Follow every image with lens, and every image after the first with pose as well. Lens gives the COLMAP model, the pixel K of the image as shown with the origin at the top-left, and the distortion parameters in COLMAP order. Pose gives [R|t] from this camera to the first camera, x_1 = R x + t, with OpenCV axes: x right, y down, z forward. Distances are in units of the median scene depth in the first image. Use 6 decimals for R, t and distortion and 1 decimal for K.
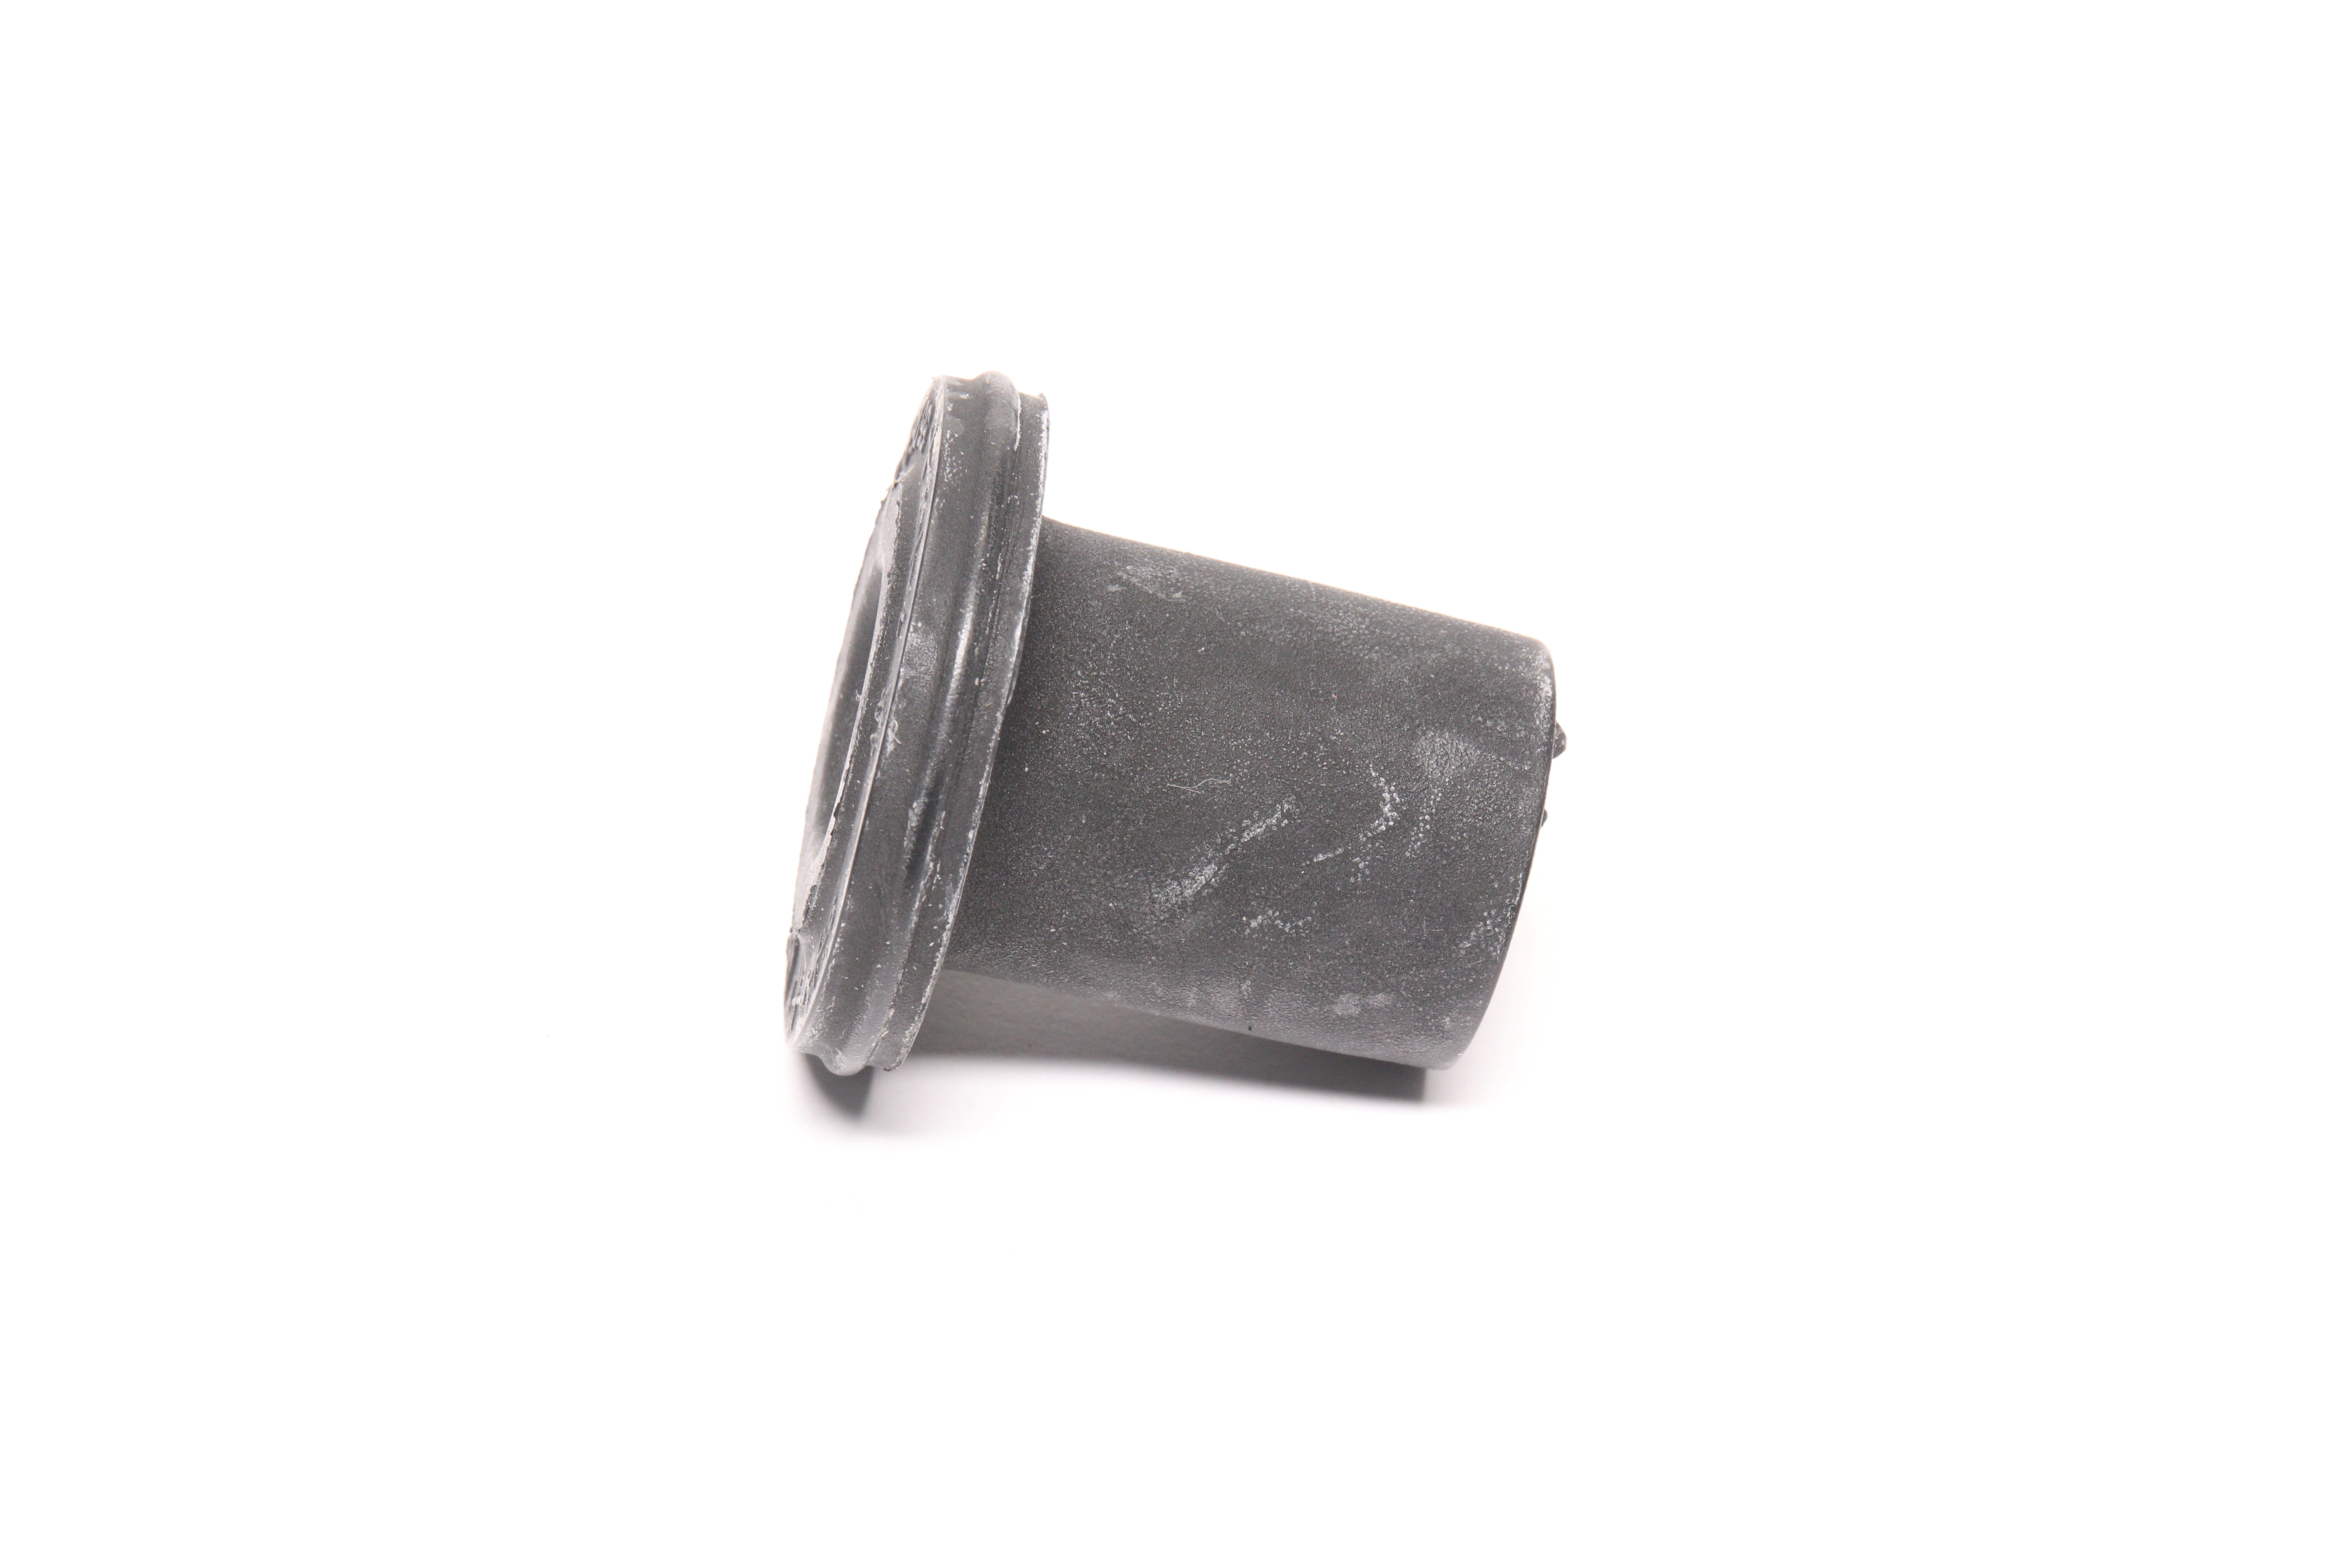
lens RADIAL K [[7394.1, 0, 1175.9], [0, 7394.1, 784.5], [0, 0, 1]] dist [-0.044898, 0.000000]
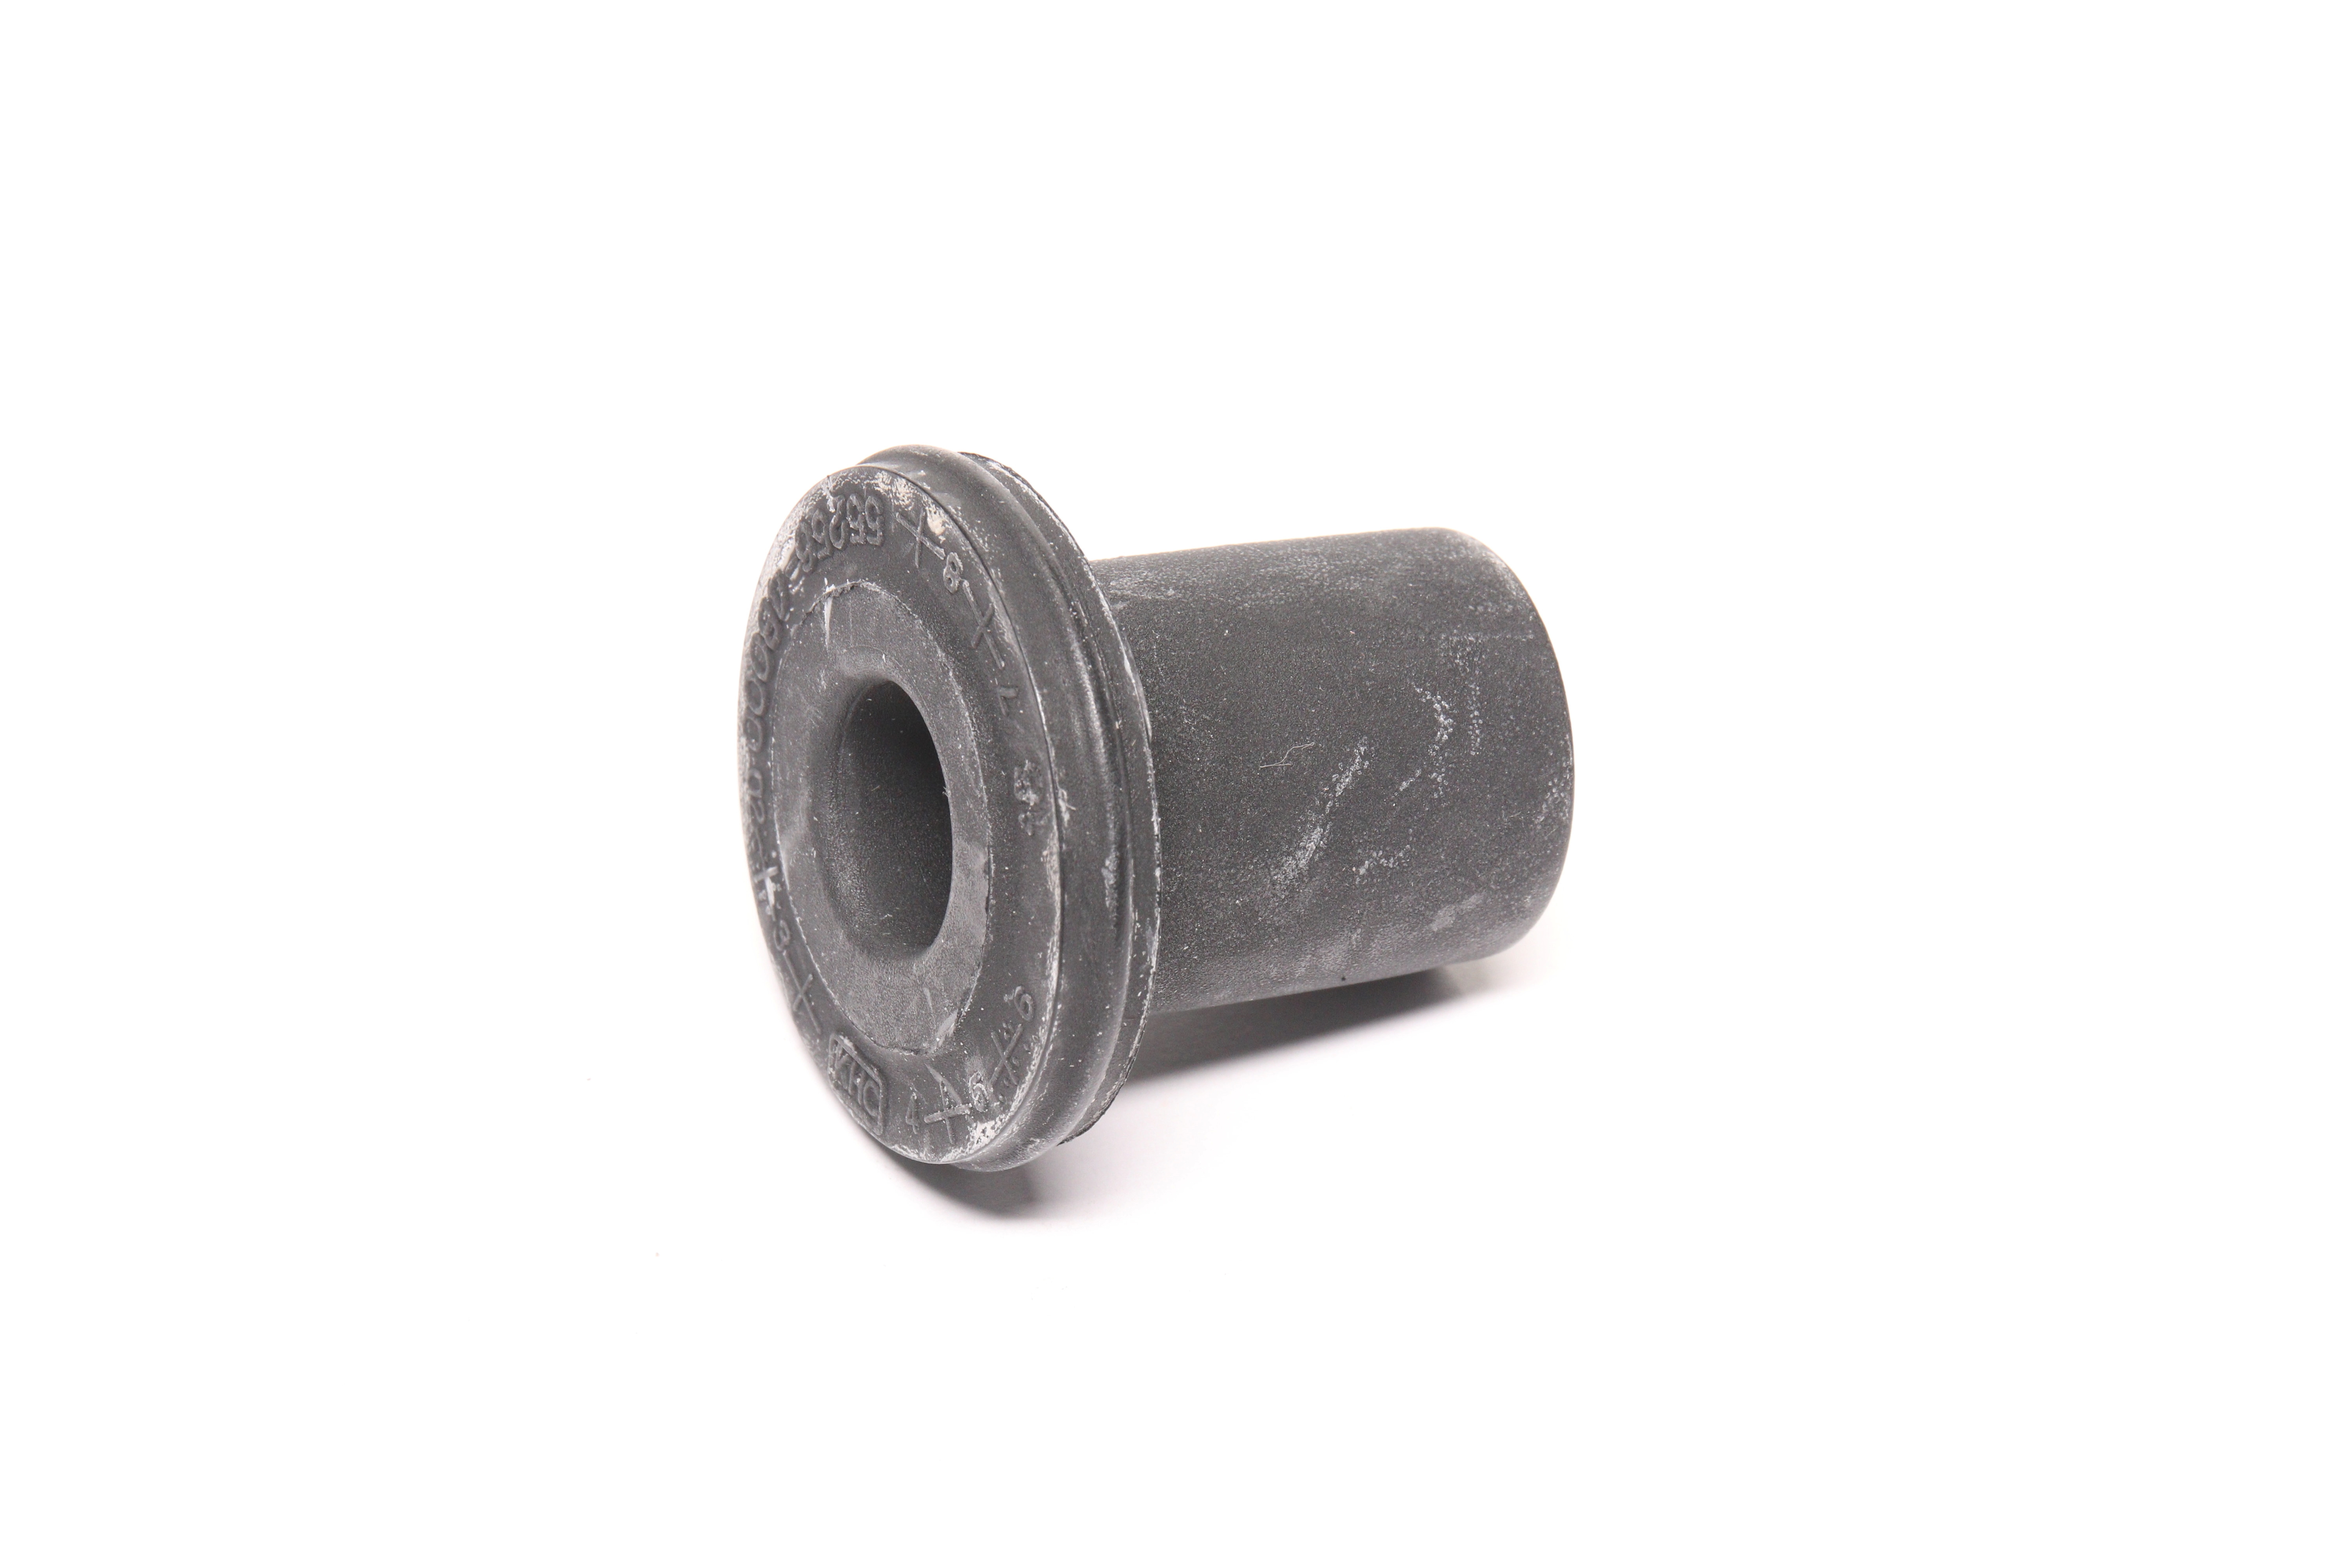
lens RADIAL K [[7394.1, 0, 1175.8], [0, 7394.1, 783.4], [0, 0, 1]] dist [-0.044898, 0.000000]
pose [[0.832476, -0.335633, 0.440834, -0.451874], [0.334589, 0.938714, 0.082856, -0.084558], [-0.441627, 0.078523, 0.893756, 0.108819]]
